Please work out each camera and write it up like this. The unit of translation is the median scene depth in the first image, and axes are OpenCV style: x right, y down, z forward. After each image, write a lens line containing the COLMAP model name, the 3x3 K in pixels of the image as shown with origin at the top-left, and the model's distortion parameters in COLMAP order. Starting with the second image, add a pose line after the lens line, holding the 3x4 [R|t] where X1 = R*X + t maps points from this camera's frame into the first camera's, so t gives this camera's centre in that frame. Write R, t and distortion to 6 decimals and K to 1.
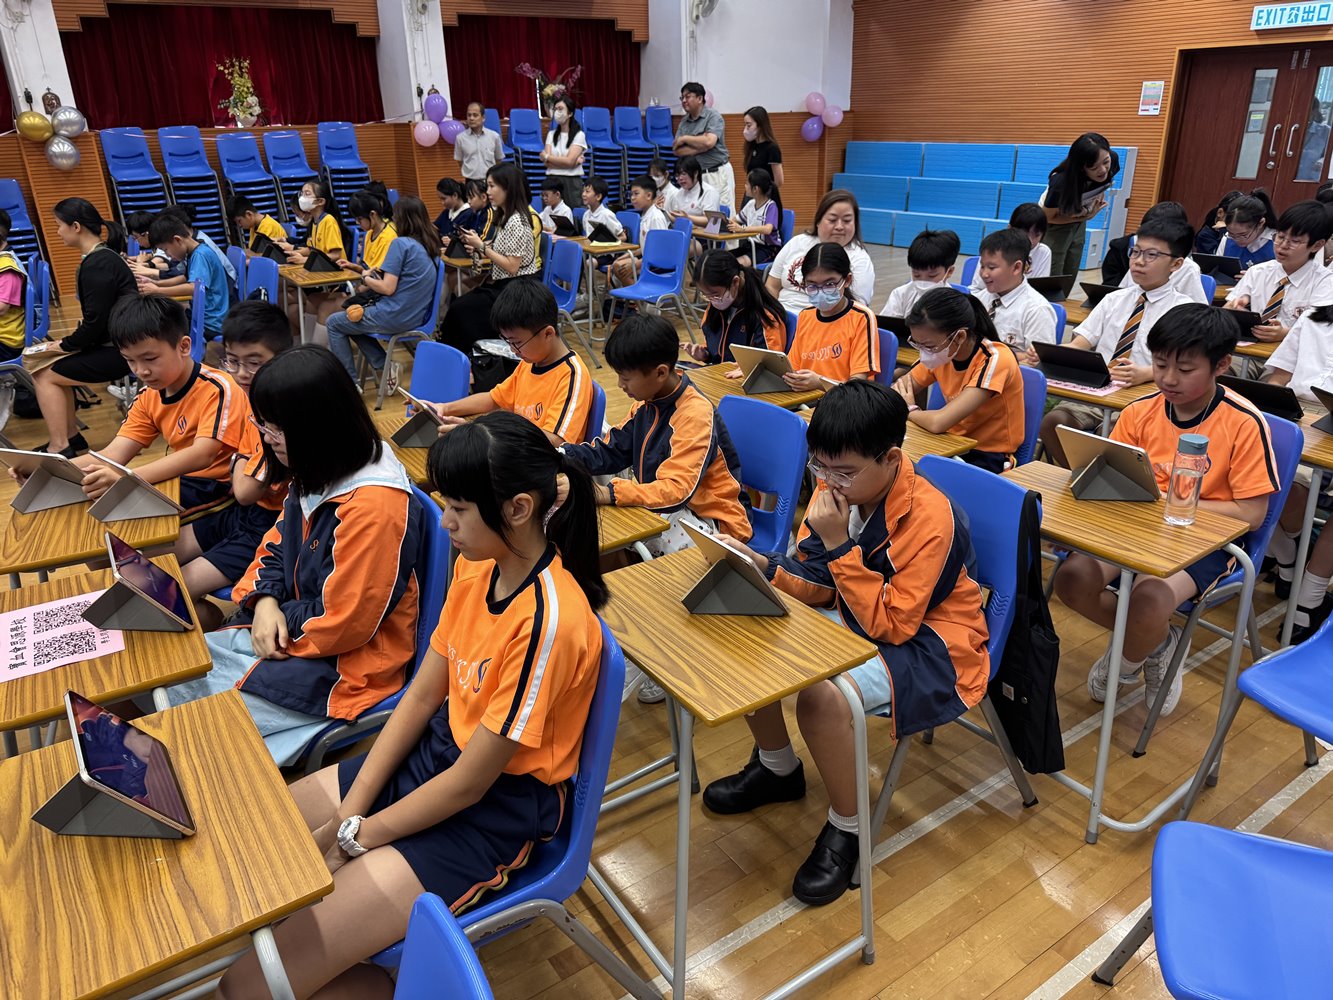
lens RADIAL K [[947.6, 0, 669.9], [0, 947.6, 498.8], [0, 0, 1]] dist [0.006332, -0.012116]
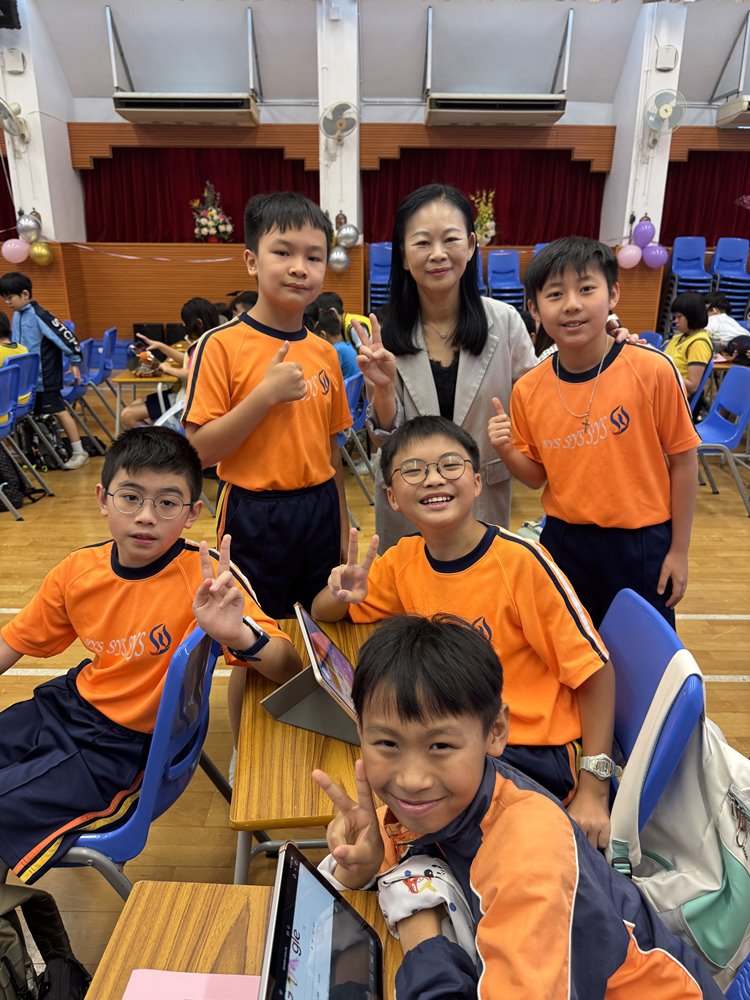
lens RADIAL K [[710.9, 0, 378.6], [0, 710.9, 507.8], [0, 0, 1]] dist [0.006332, -0.012116]
pose [[0.823694, 0.218312, -0.523323, -0.003103], [-0.239932, 0.970409, 0.027175, -0.072003], [0.513770, 0.103178, 0.851701, 0.229663]]
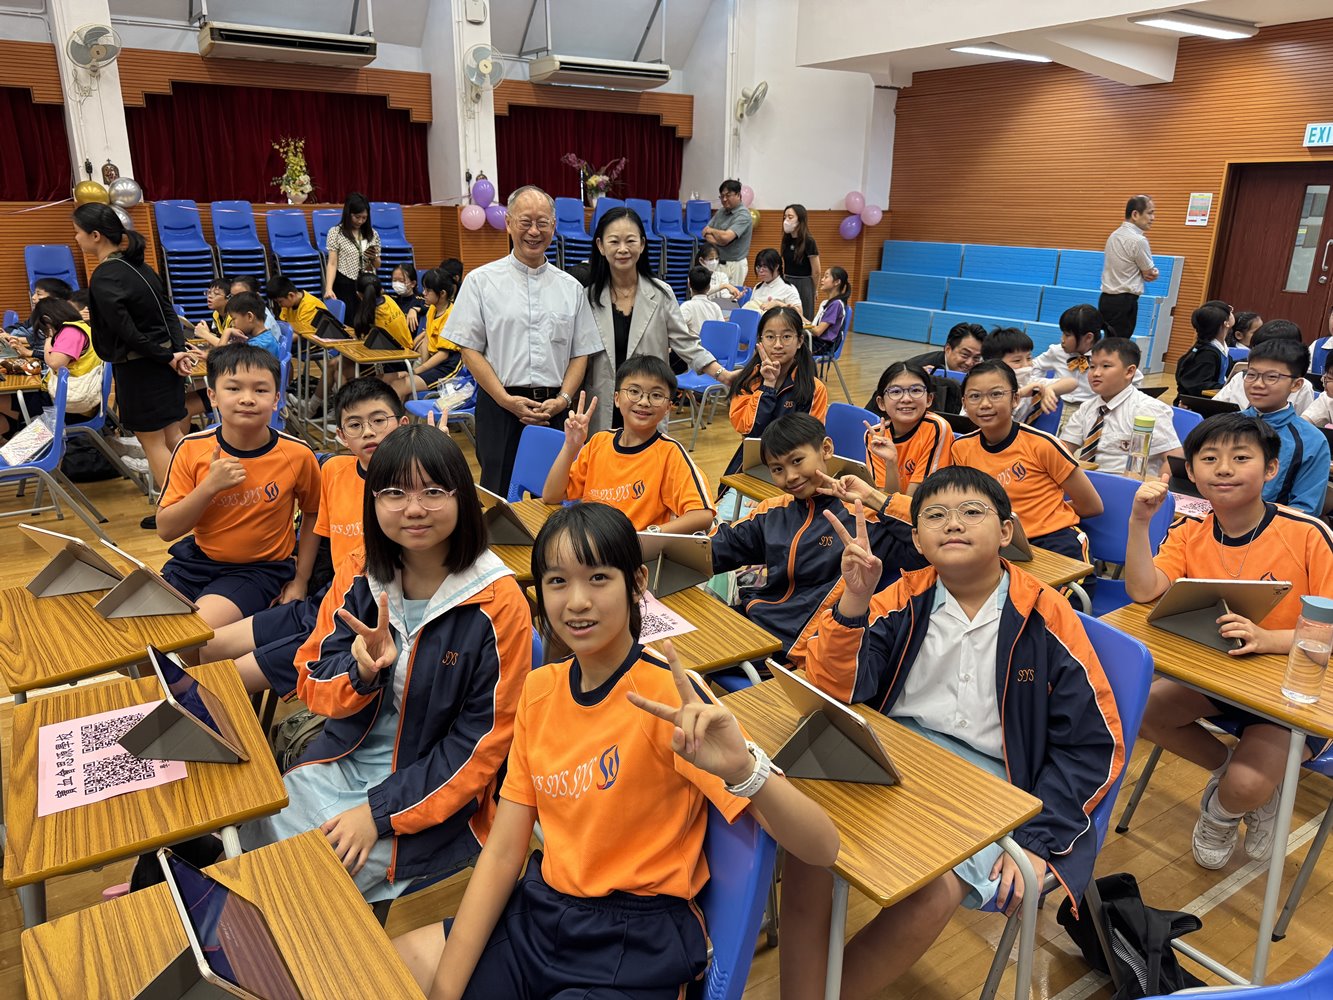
lens RADIAL K [[947.6, 0, 661.6], [0, 947.6, 508.6], [0, 0, 1]] dist [0.006332, -0.012116]
pose [[0.998864, 0.043107, -0.020328, -0.026219], [-0.044574, 0.995936, -0.078262, -0.006465], [0.016872, 0.079079, 0.996726, 0.024141]]
